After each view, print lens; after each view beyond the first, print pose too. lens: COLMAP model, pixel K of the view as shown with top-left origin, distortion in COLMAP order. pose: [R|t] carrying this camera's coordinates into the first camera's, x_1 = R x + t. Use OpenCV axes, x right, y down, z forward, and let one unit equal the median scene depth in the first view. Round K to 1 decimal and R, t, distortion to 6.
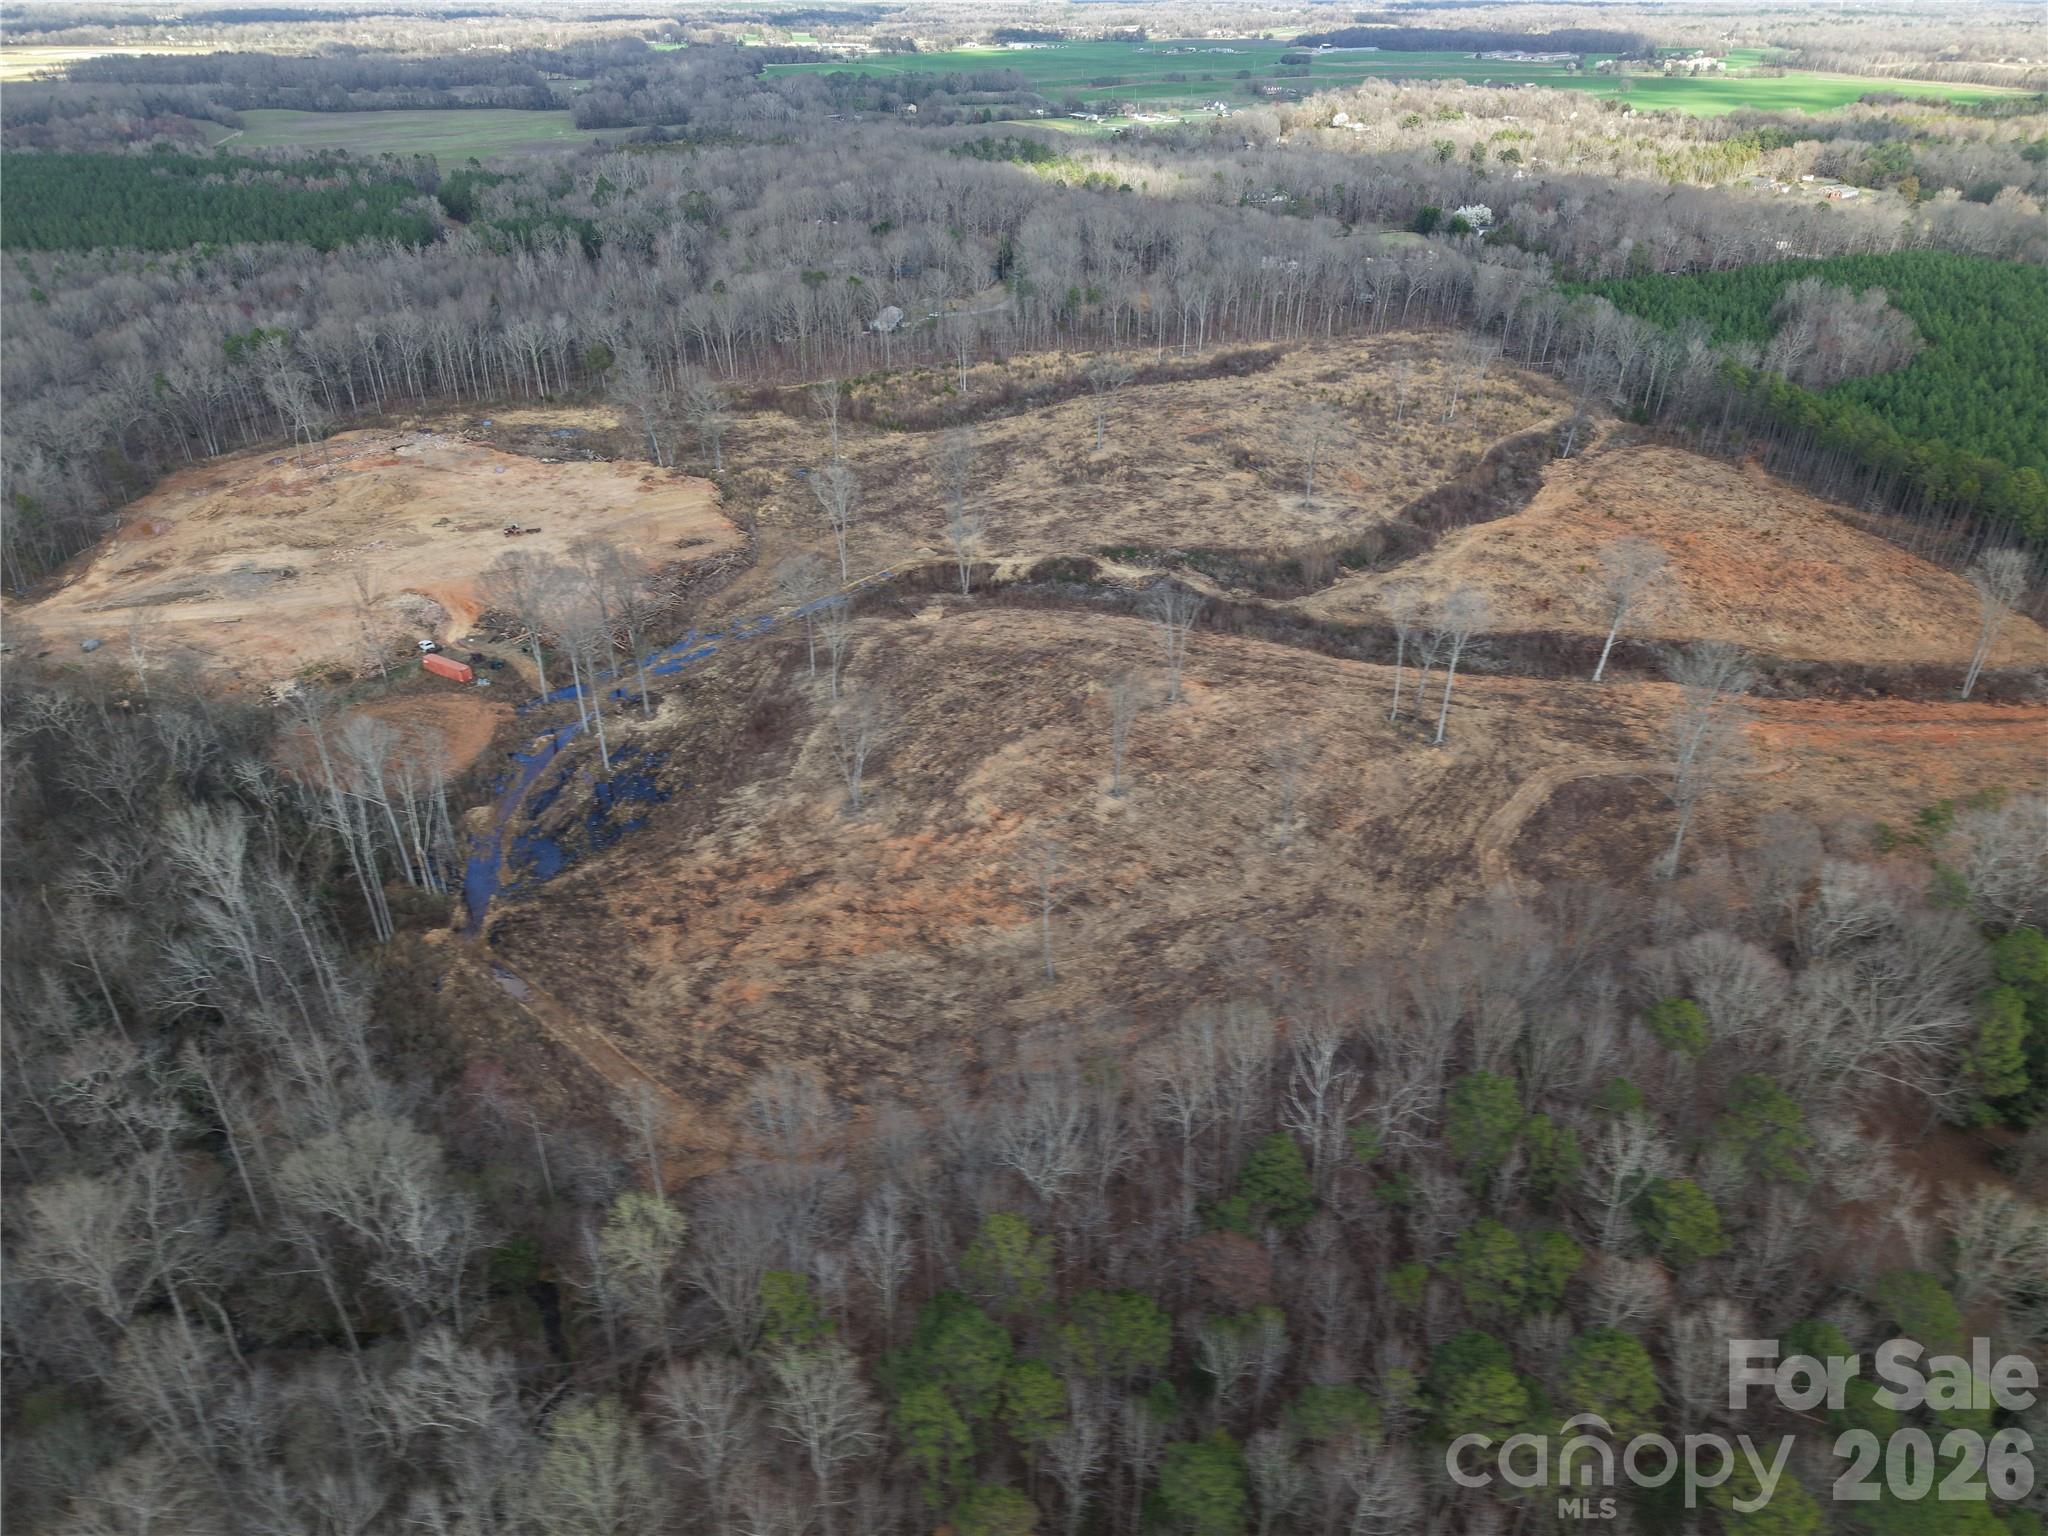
lens RADIAL K [[1426.4, 0, 1024.0], [0, 1426.4, 768.0], [0, 0, 1]] dist [0.017212, -0.010626]
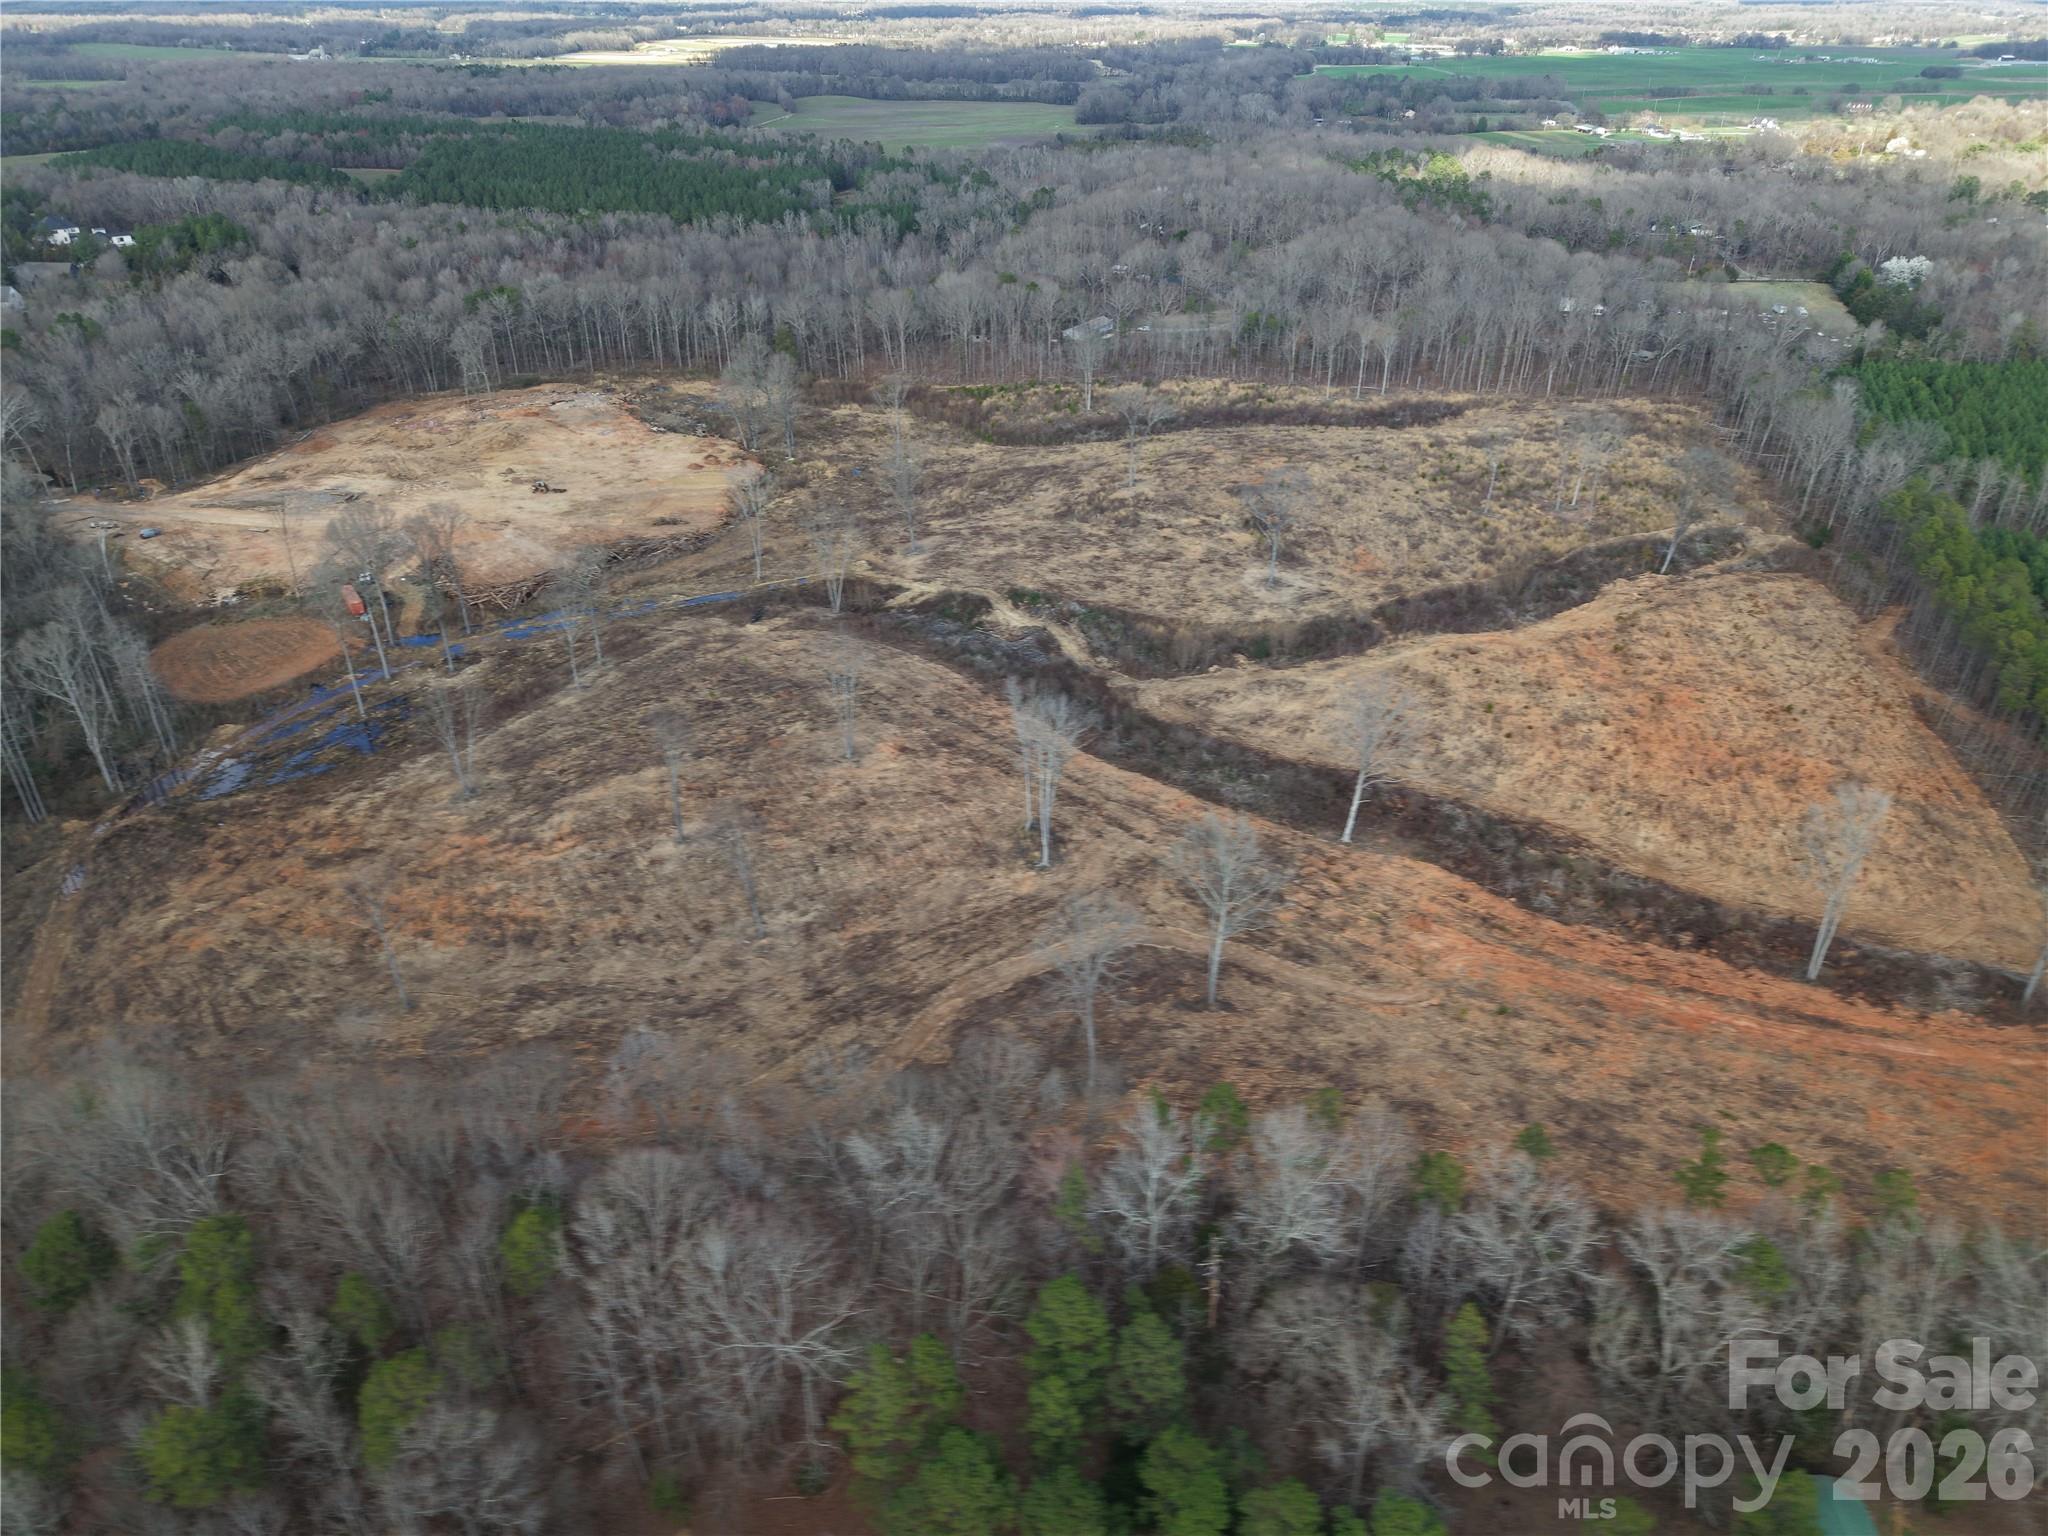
lens RADIAL K [[1426.4, 0, 1024.0], [0, 1426.4, 768.0], [0, 0, 1]] dist [0.017212, -0.010626]
pose [[0.907490, 0.204231, -0.367086, 0.384961], [-0.204111, 0.978146, 0.039606, -0.071208], [0.367153, 0.038984, 0.929343, 0.129777]]
